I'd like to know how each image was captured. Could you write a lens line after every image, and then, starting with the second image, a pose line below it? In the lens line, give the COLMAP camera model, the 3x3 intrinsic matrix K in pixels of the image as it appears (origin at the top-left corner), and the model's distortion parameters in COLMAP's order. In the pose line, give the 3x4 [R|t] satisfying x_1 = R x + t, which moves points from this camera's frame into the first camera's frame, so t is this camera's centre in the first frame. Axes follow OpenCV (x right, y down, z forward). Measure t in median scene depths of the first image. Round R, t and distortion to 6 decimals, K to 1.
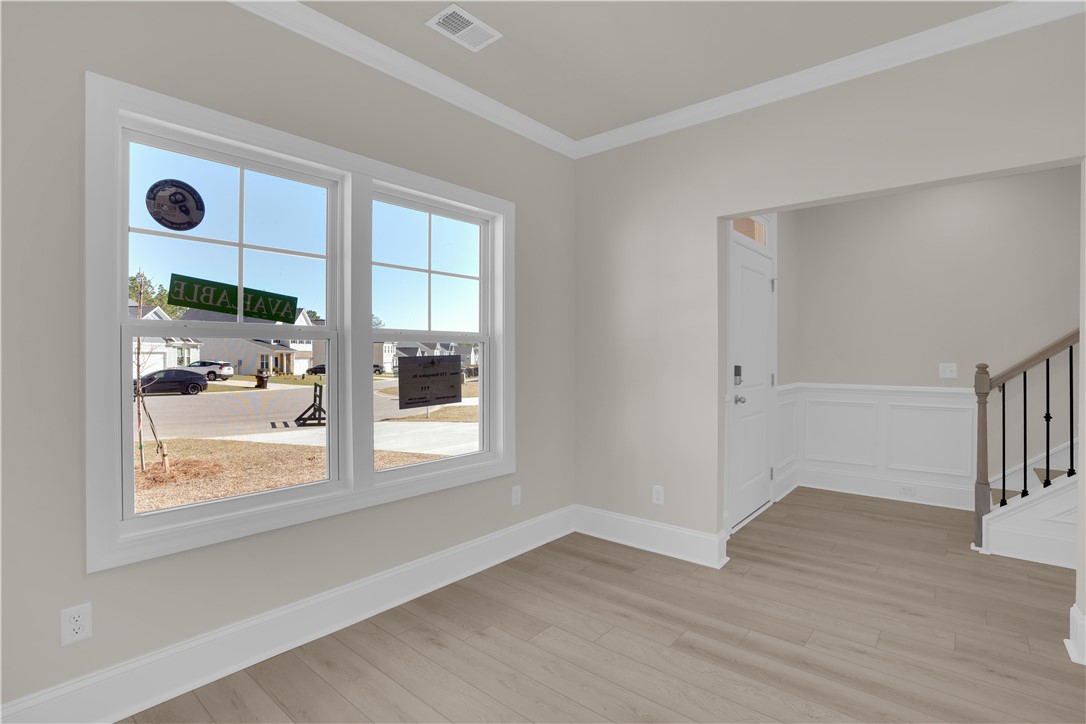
lens RADIAL K [[511.9, 0, 537.1], [0, 511.9, 351.9], [0, 0, 1]] dist [-0.067791, 0.027638]
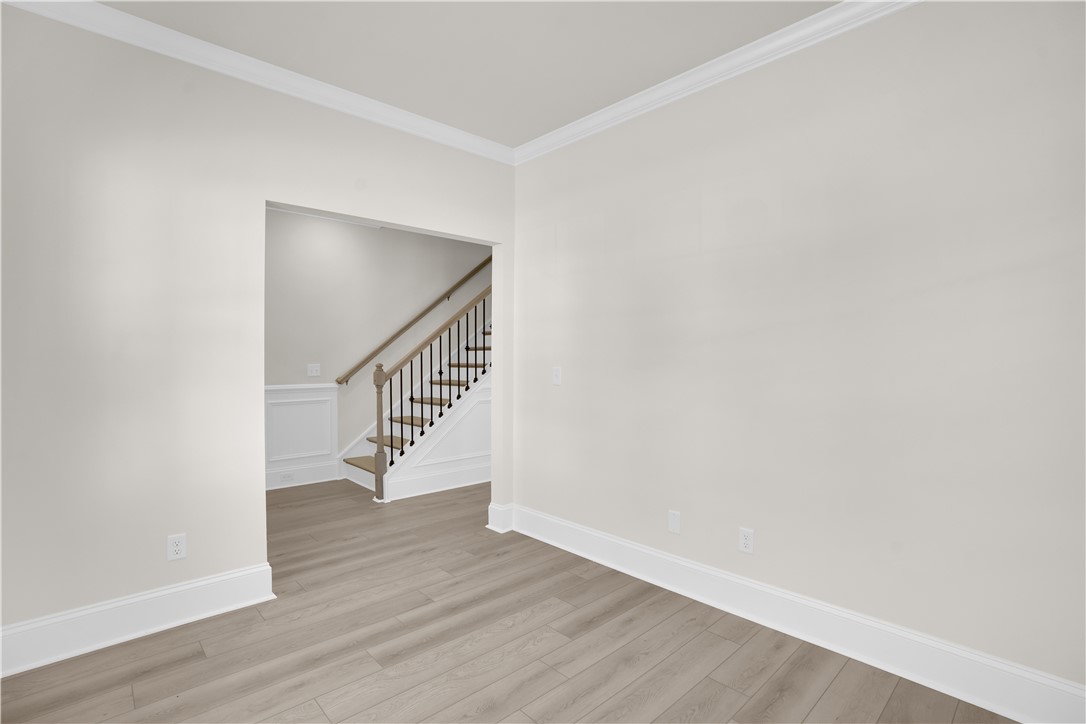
lens RADIAL K [[511.9, 0, 537.1], [0, 511.9, 351.9], [0, 0, 1]] dist [-0.067791, 0.027638]
pose [[0.121049, 0.009314, 0.992603, -0.511202], [-0.010691, 0.999910, -0.008079, -0.001284], [-0.992589, -0.009634, 0.121137, 0.486555]]
